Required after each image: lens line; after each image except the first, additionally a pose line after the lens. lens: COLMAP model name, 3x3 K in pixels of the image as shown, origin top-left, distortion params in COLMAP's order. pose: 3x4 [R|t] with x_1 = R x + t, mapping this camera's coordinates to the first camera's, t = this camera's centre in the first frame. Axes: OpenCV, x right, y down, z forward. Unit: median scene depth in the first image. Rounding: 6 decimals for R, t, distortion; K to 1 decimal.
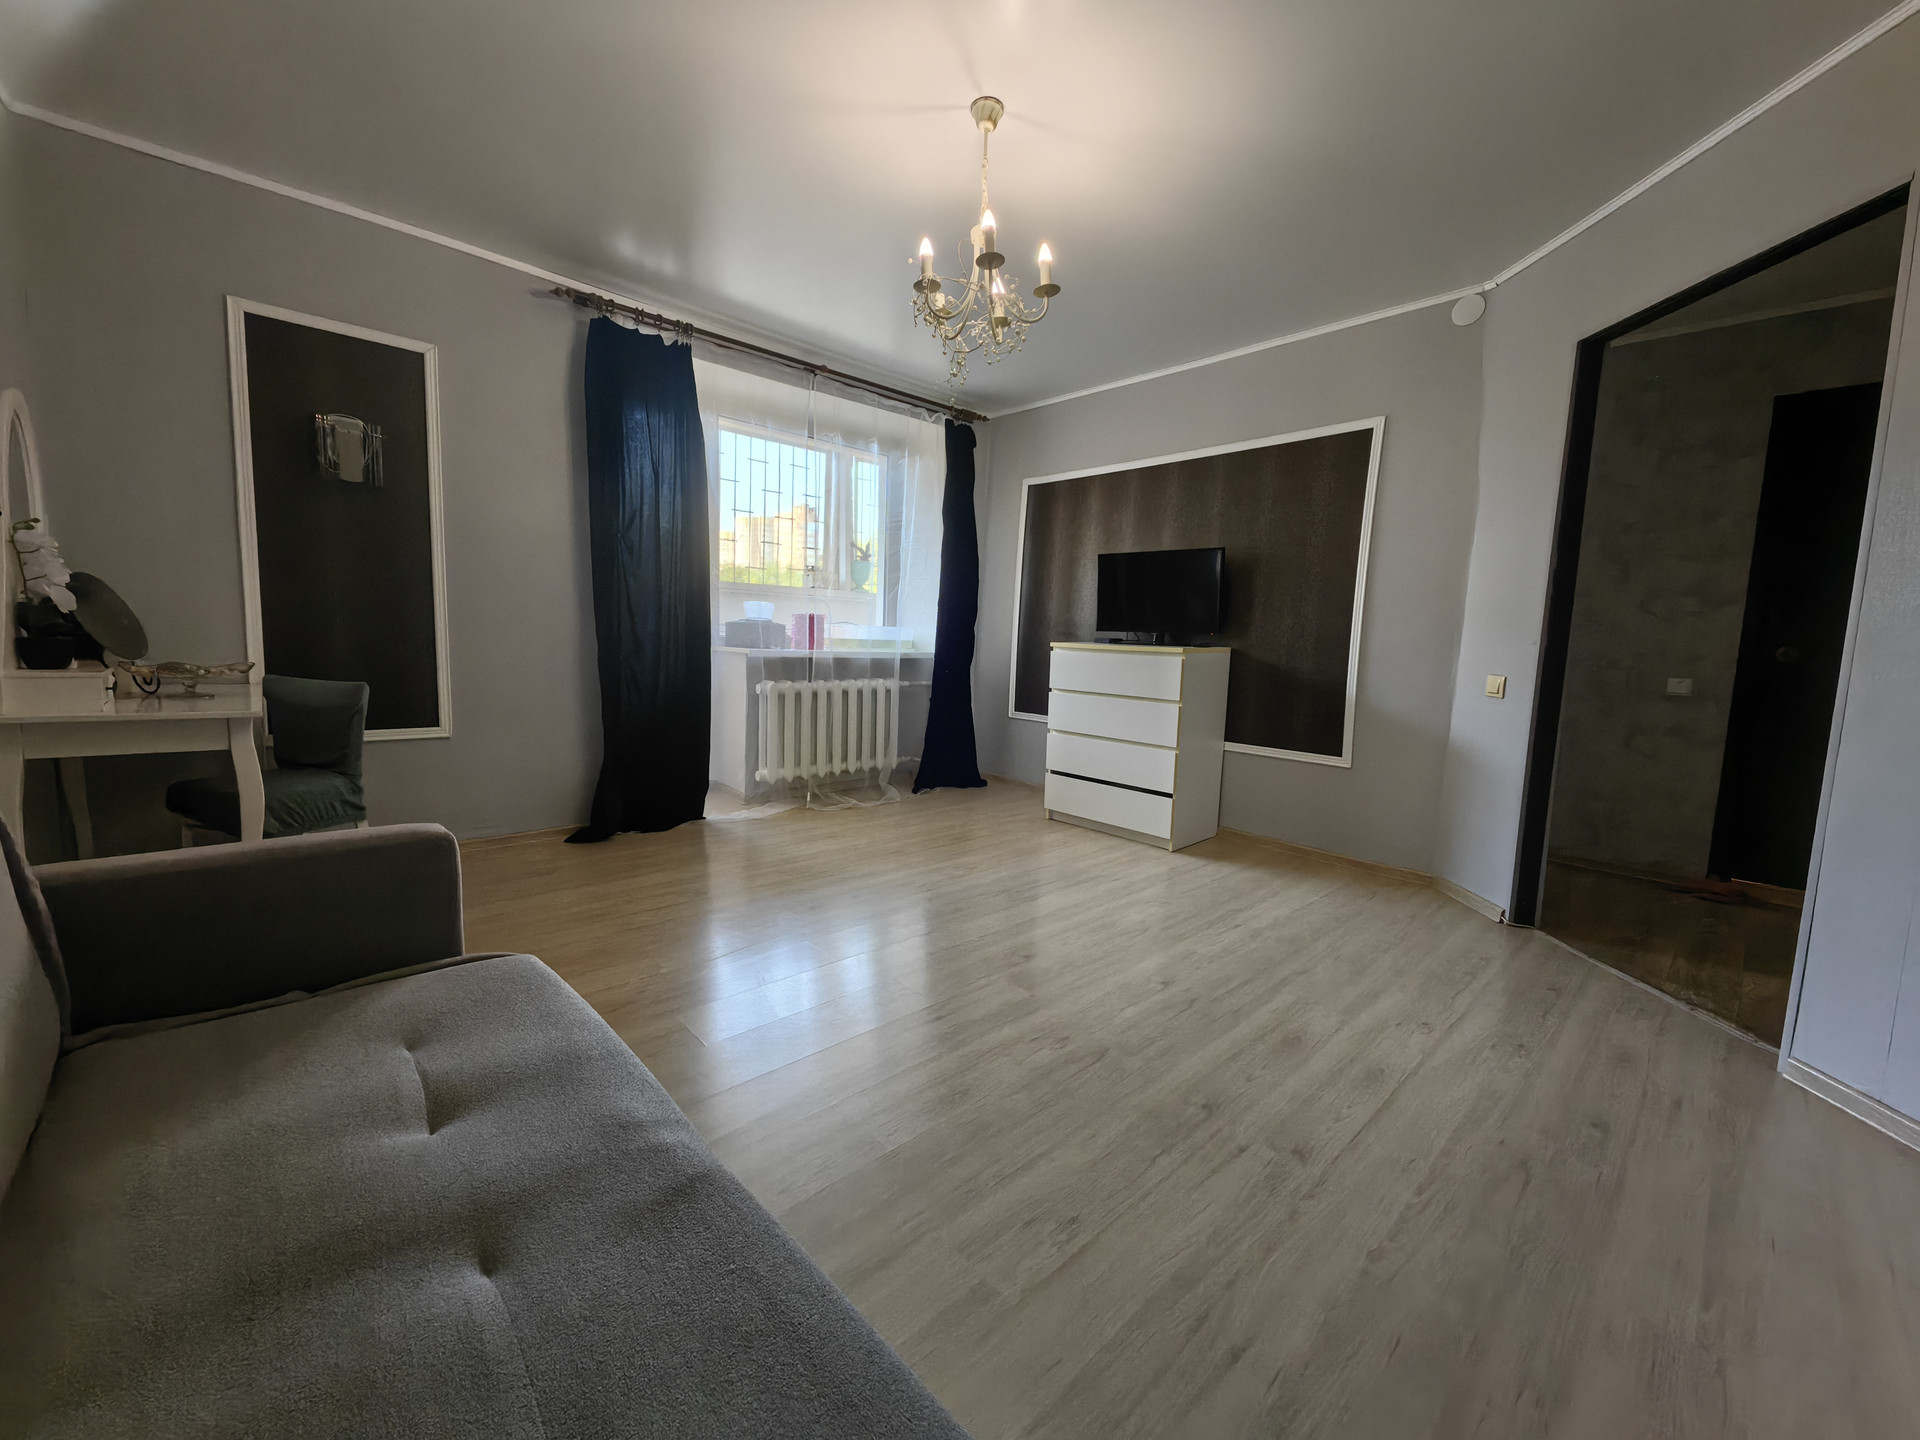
lens RADIAL K [[757.0, 0, 962.7], [0, 757.0, 716.8], [0, 0, 1]] dist [0.011190, -0.002522]
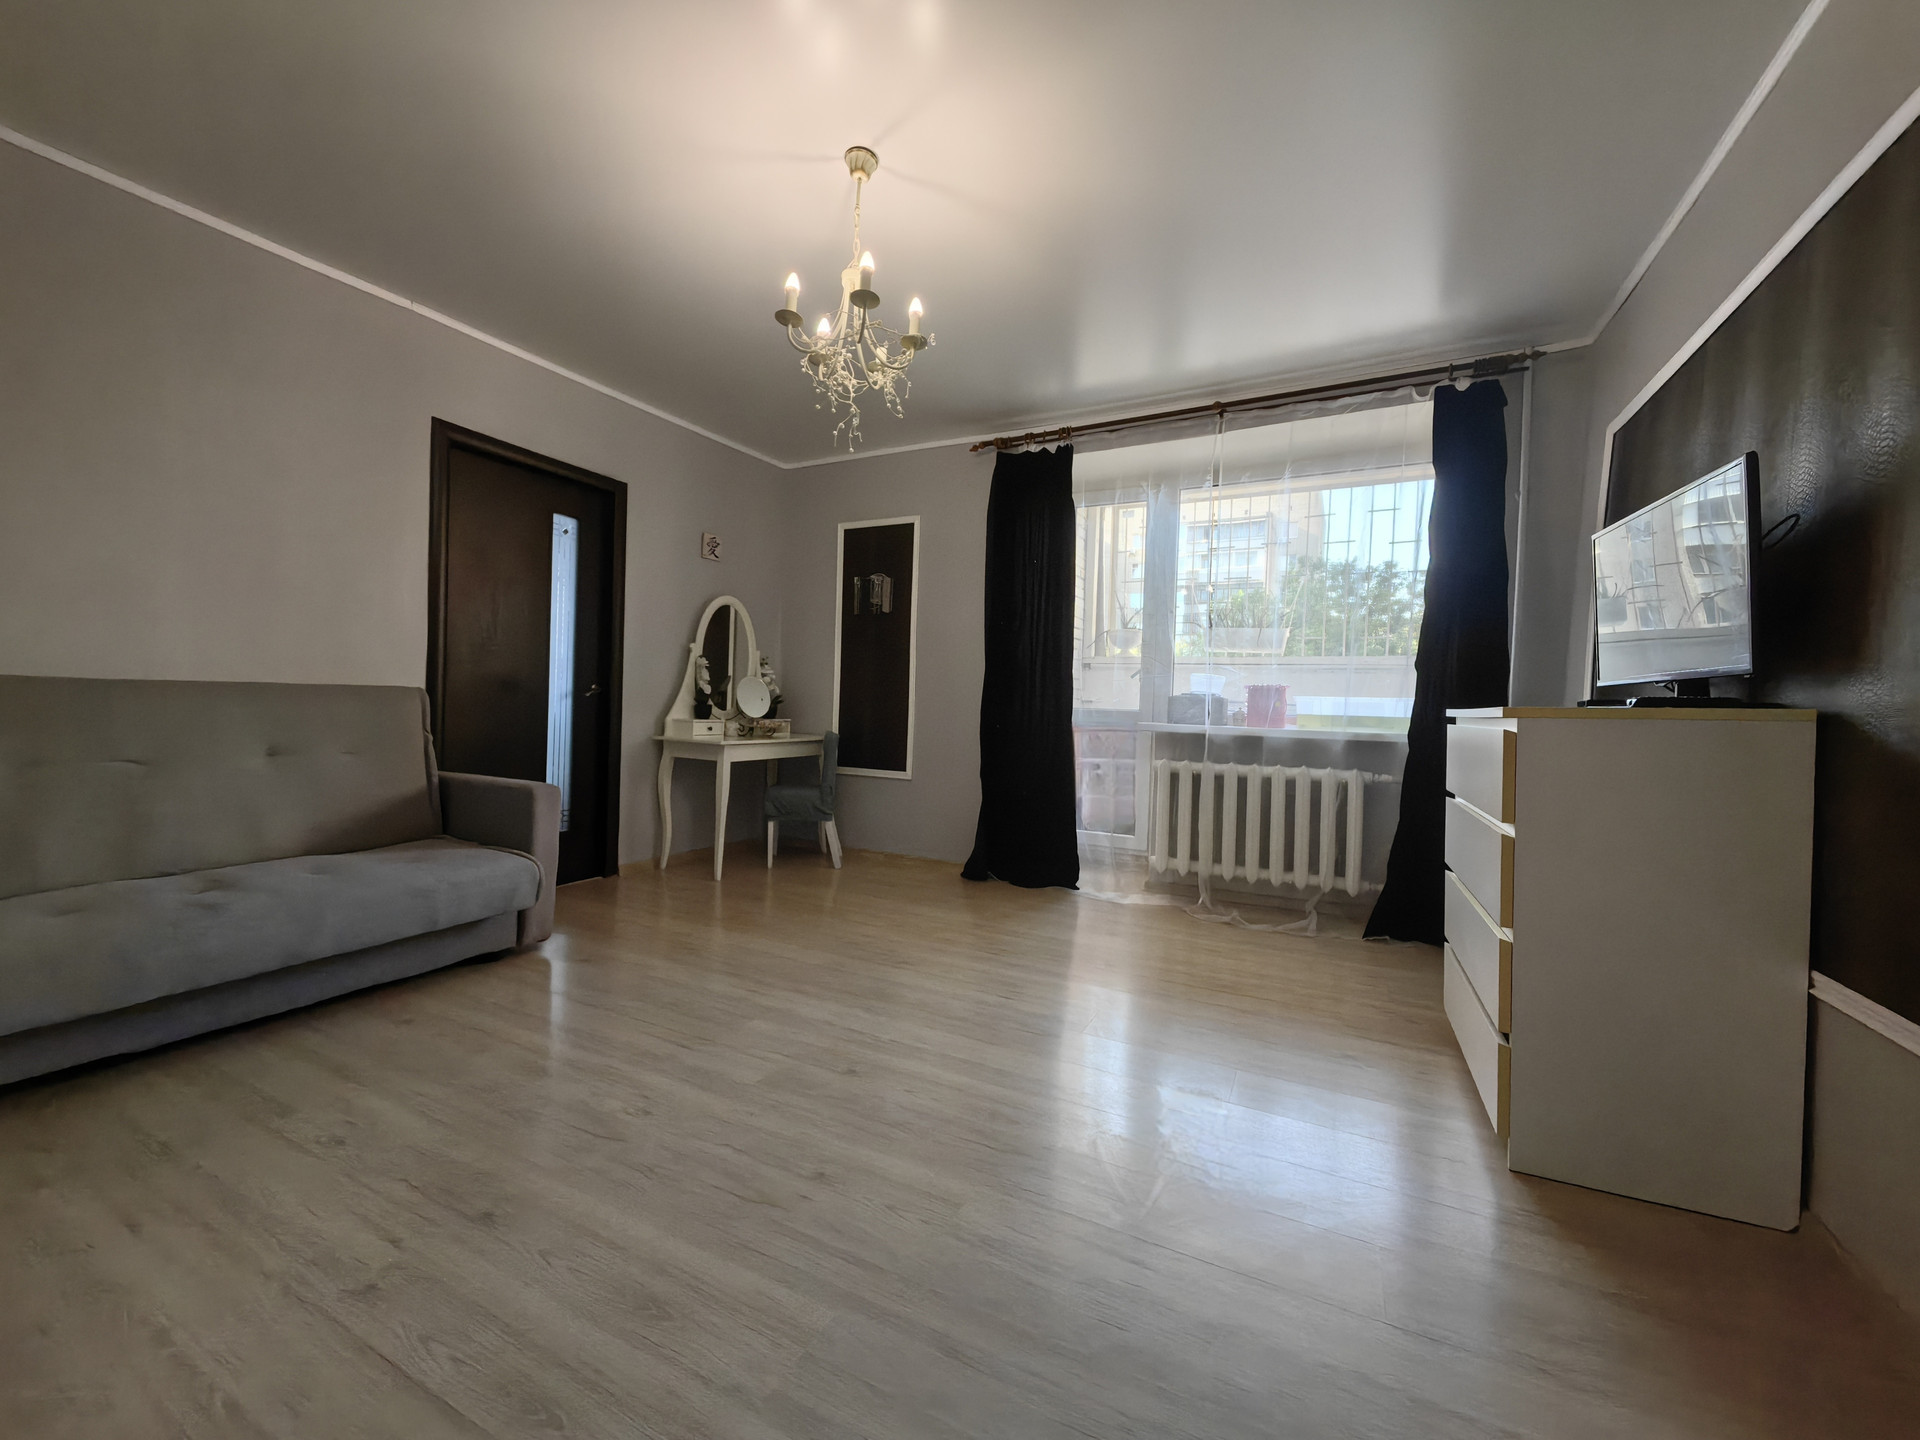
lens RADIAL K [[757.0, 0, 959.6], [0, 757.0, 718.9], [0, 0, 1]] dist [0.011190, -0.002522]
pose [[0.335262, -0.005501, -0.942109, 0.609326], [-0.115233, 0.992235, -0.046801, -0.027569], [0.935051, 0.124253, 0.332025, 0.532032]]
